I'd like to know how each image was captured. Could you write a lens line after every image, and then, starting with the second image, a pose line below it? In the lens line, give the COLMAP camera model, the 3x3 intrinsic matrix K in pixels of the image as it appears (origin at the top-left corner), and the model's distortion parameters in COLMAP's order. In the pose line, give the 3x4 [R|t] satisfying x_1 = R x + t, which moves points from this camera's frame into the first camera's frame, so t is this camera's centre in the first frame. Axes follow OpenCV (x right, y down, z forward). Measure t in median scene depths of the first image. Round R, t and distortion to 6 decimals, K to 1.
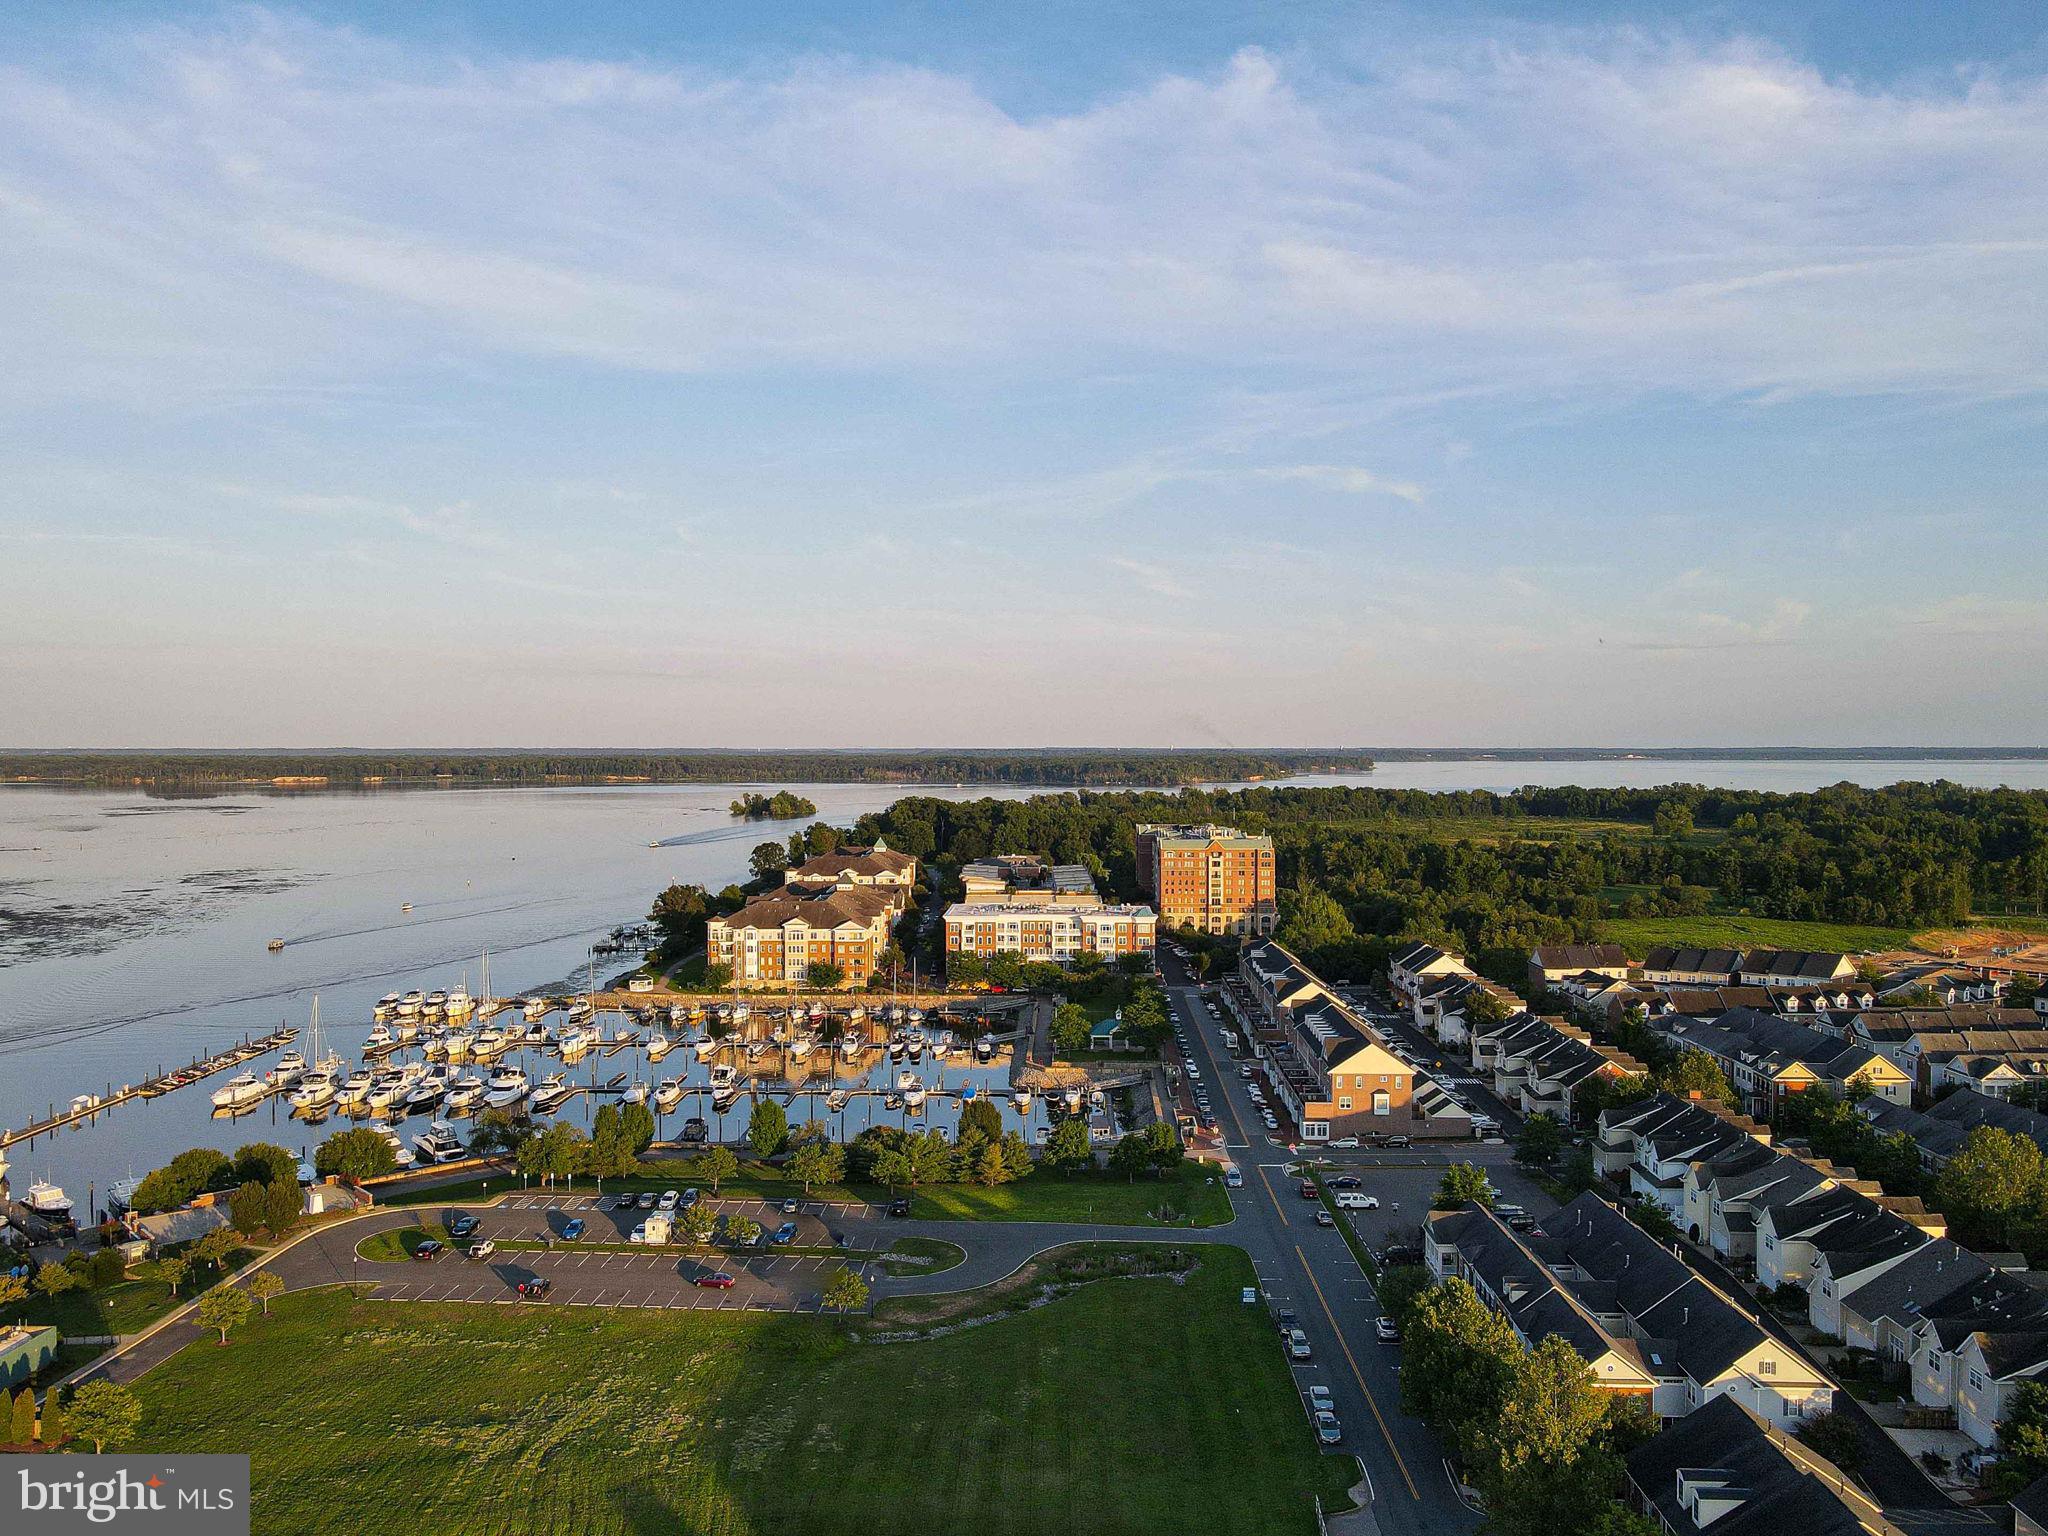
lens RADIAL K [[1579.5, 0, 1025.8], [0, 1579.5, 789.9], [0, 0, 1]] dist [-0.002029, 0.021361]
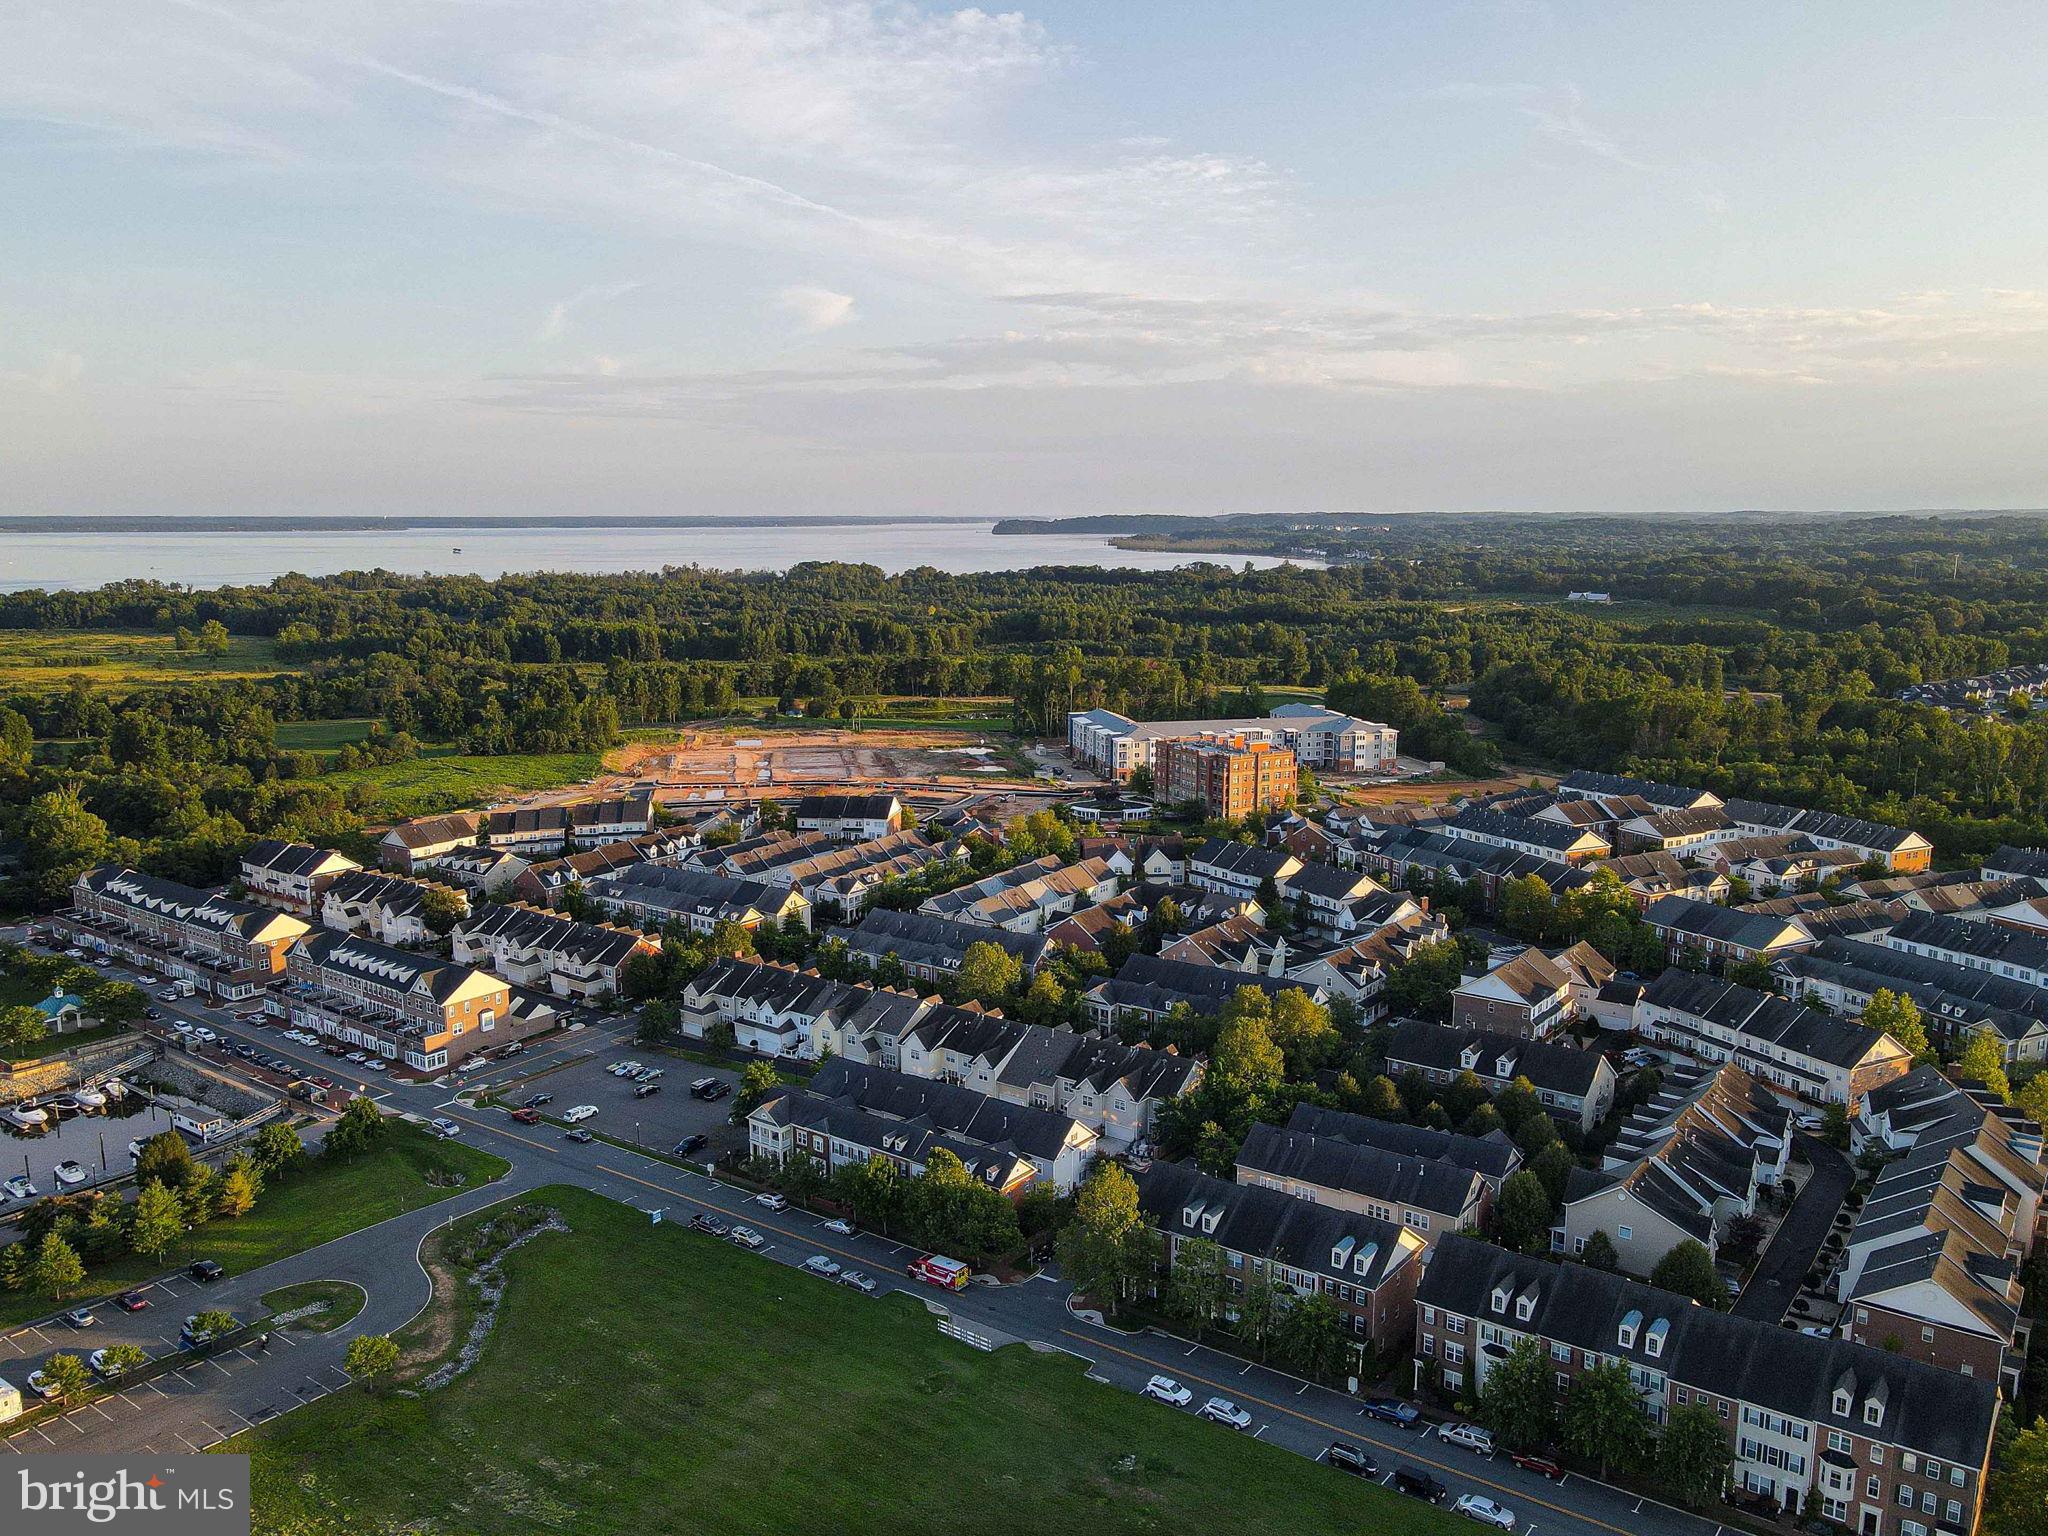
lens RADIAL K [[1579.5, 0, 1025.6], [0, 1579.5, 774.8], [0, 0, 1]] dist [-0.002029, 0.021361]
pose [[0.573760, -0.132792, 0.808187, -0.256129], [0.020473, 0.988786, 0.147932, -0.076054], [-0.818768, -0.068331, 0.570044, 0.043213]]
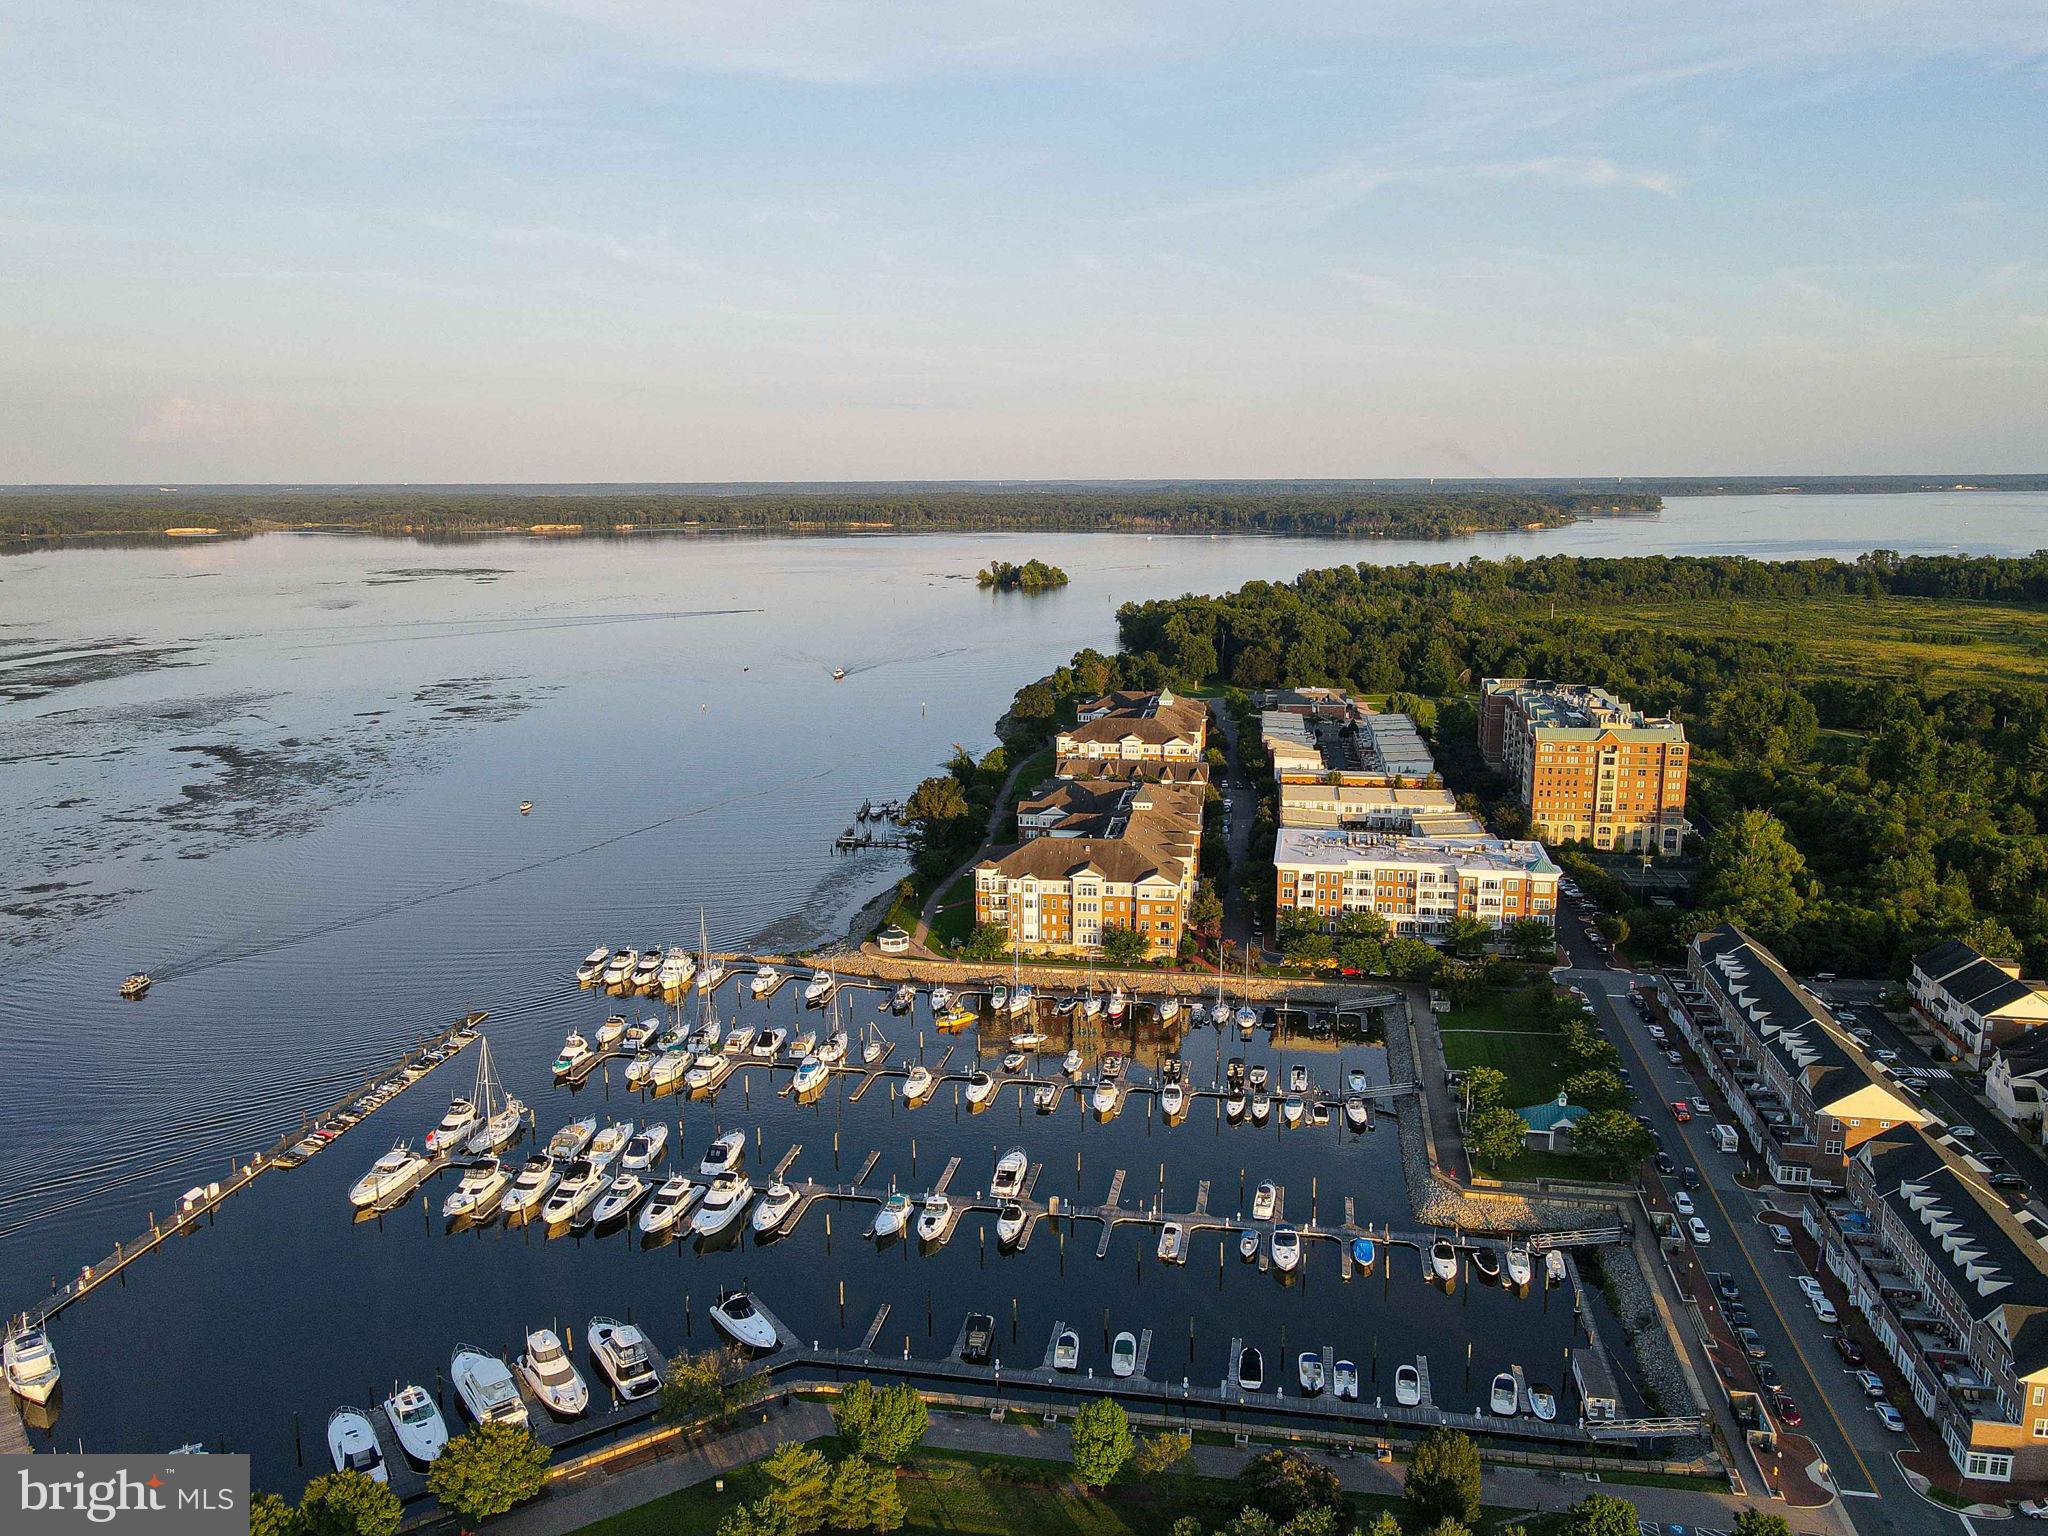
lens RADIAL K [[1579.5, 0, 1012.9], [0, 1579.5, 758.7], [0, 0, 1]] dist [-0.002029, 0.021361]
pose [[0.987507, 0.023810, -0.155765, -0.058896], [0.000078, 0.988445, 0.151583, -0.087334], [0.157574, -0.149701, 0.976094, 0.230265]]
